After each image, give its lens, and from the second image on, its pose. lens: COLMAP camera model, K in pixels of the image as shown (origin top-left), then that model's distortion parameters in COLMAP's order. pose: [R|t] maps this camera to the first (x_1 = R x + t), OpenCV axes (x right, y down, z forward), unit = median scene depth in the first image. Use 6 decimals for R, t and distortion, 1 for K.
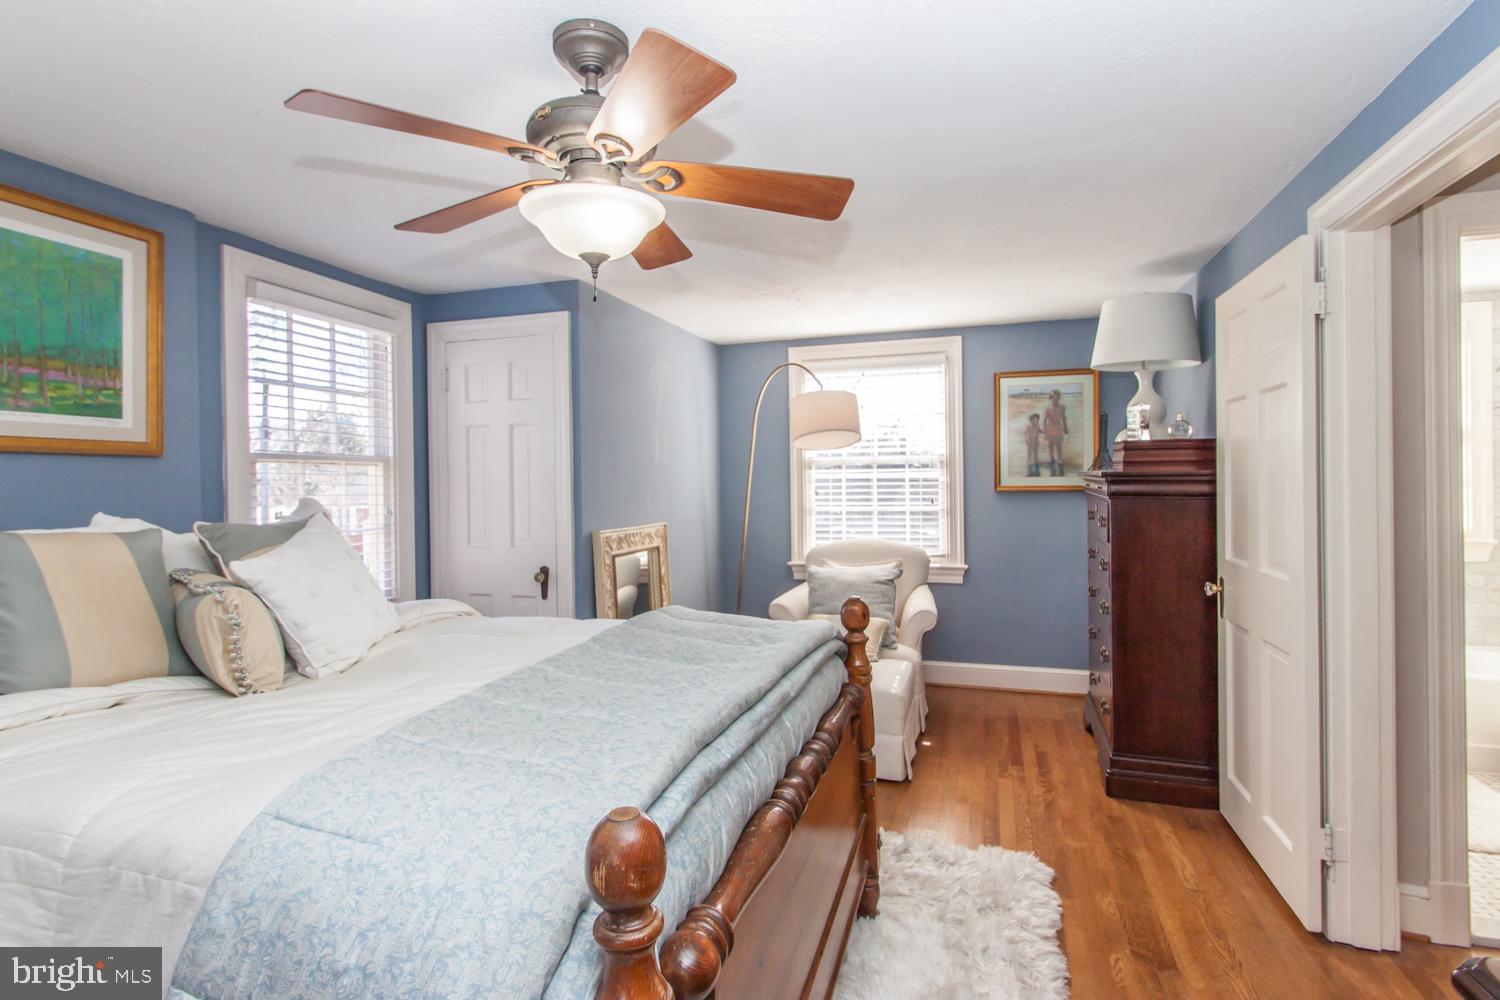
lens RADIAL K [[749.0, 0, 755.0], [0, 749.0, 498.6], [0, 0, 1]] dist [0.002346, 0.000692]
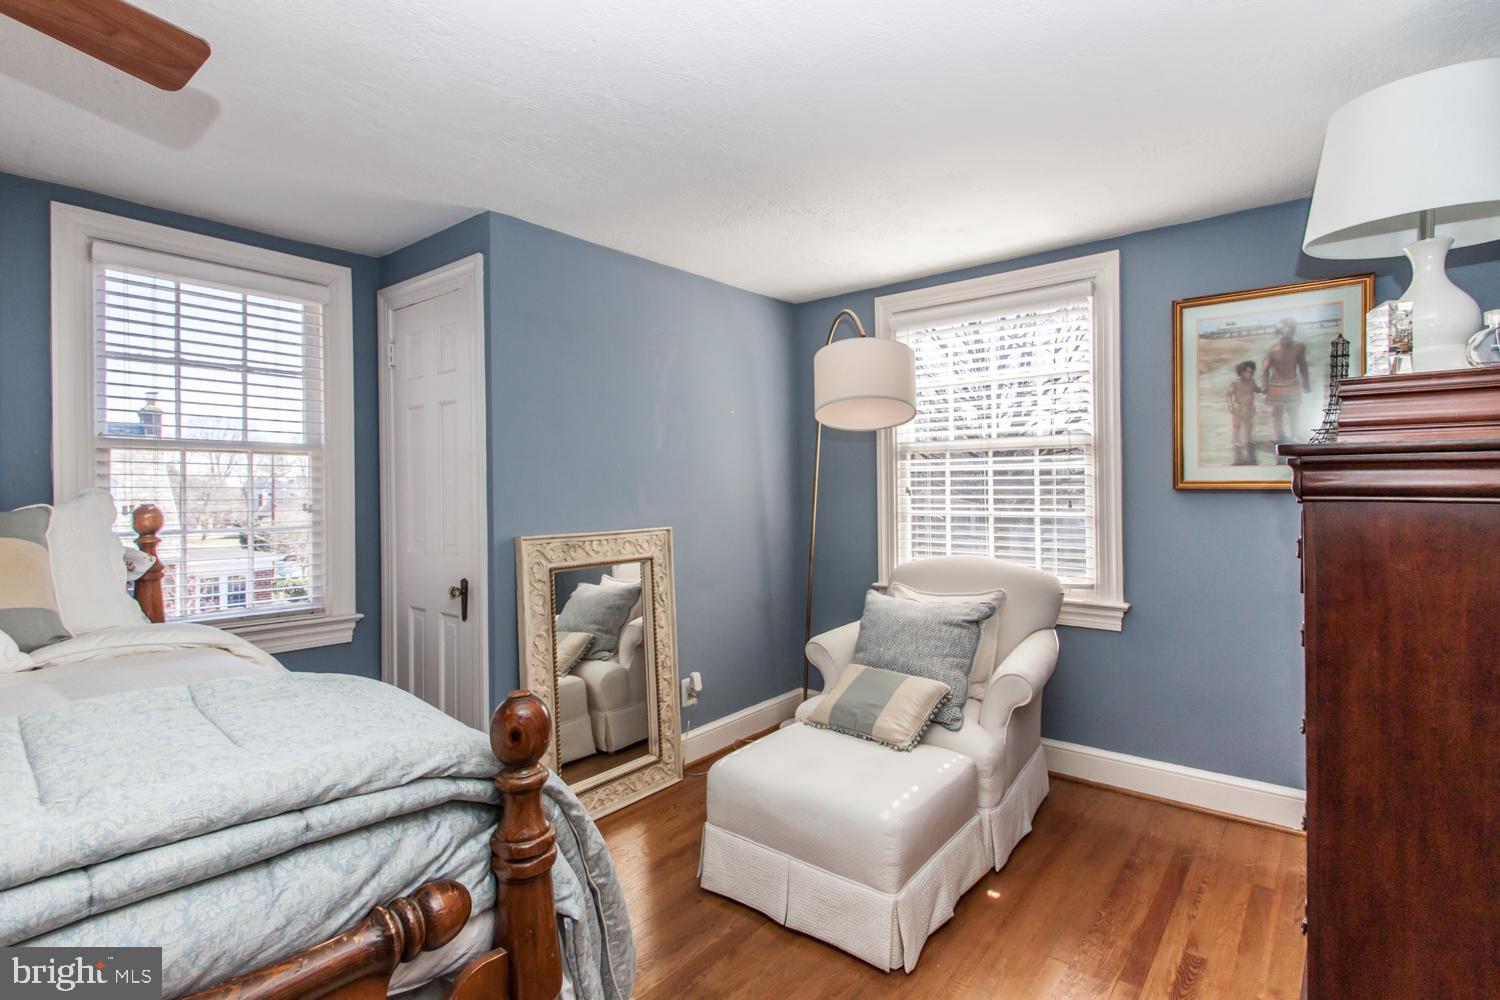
lens RADIAL K [[729.9, 0, 743.7], [0, 729.9, 494.5], [0, 0, 1]] dist [0.002439, -0.001571]
pose [[0.927129, 0.007049, -0.374676, 0.218064], [-0.009903, 0.999935, -0.005691, 0.001785], [0.374611, 0.008987, 0.927138, 0.298909]]
